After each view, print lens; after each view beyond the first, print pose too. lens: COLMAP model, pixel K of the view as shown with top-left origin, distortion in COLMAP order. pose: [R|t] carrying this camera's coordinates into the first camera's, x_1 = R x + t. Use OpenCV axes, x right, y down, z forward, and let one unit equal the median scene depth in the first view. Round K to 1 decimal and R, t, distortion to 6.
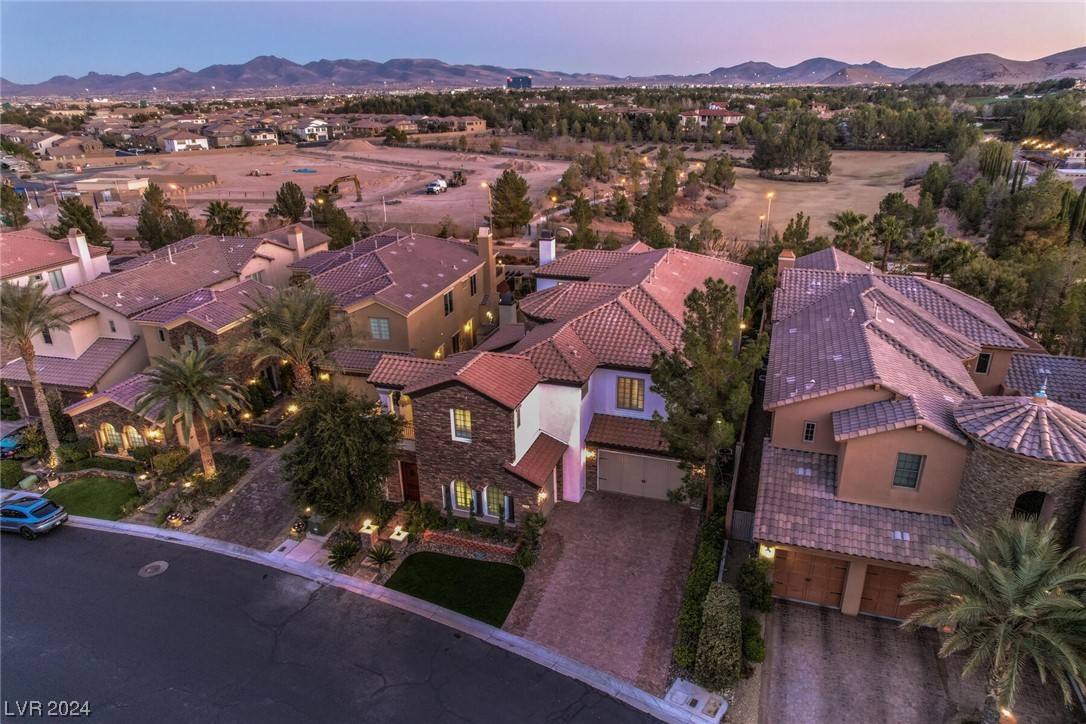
lens RADIAL K [[701.3, 0, 550.8], [0, 701.3, 365.4], [0, 0, 1]] dist [-0.085938, 0.078587]
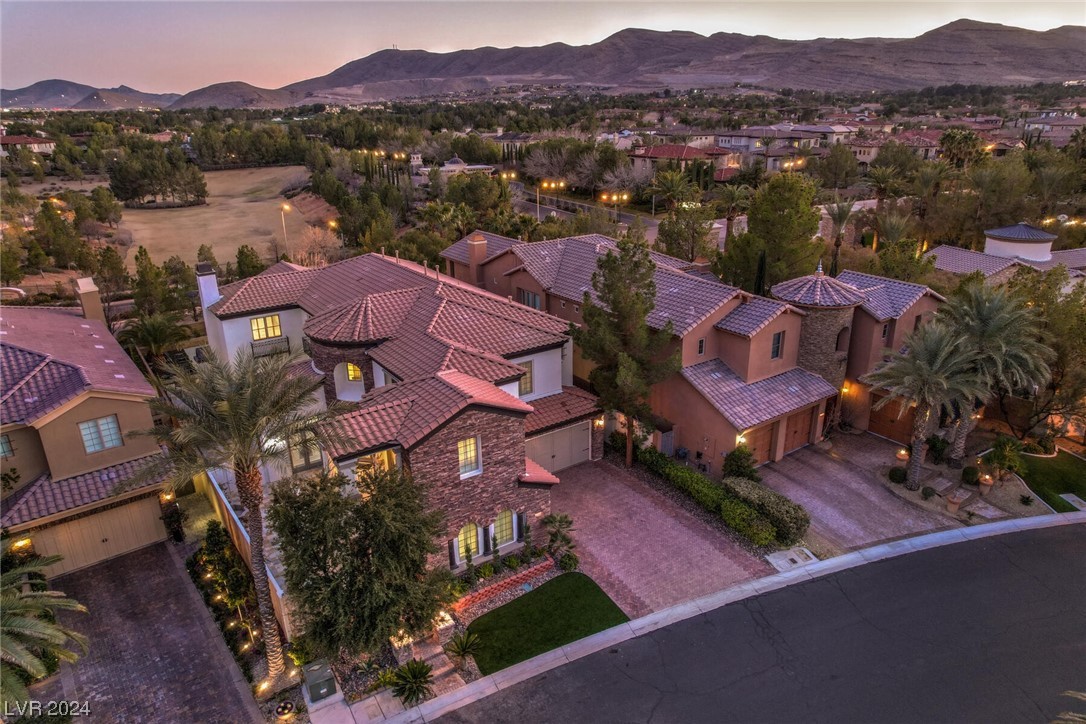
lens RADIAL K [[701.3, 0, 550.8], [0, 701.3, 365.4], [0, 0, 1]] dist [-0.085938, 0.078587]
pose [[0.586289, -0.274560, 0.762156, -0.535169], [0.299852, 0.947543, 0.110682, -0.065905], [-0.752565, 0.163642, 0.637862, 0.284542]]
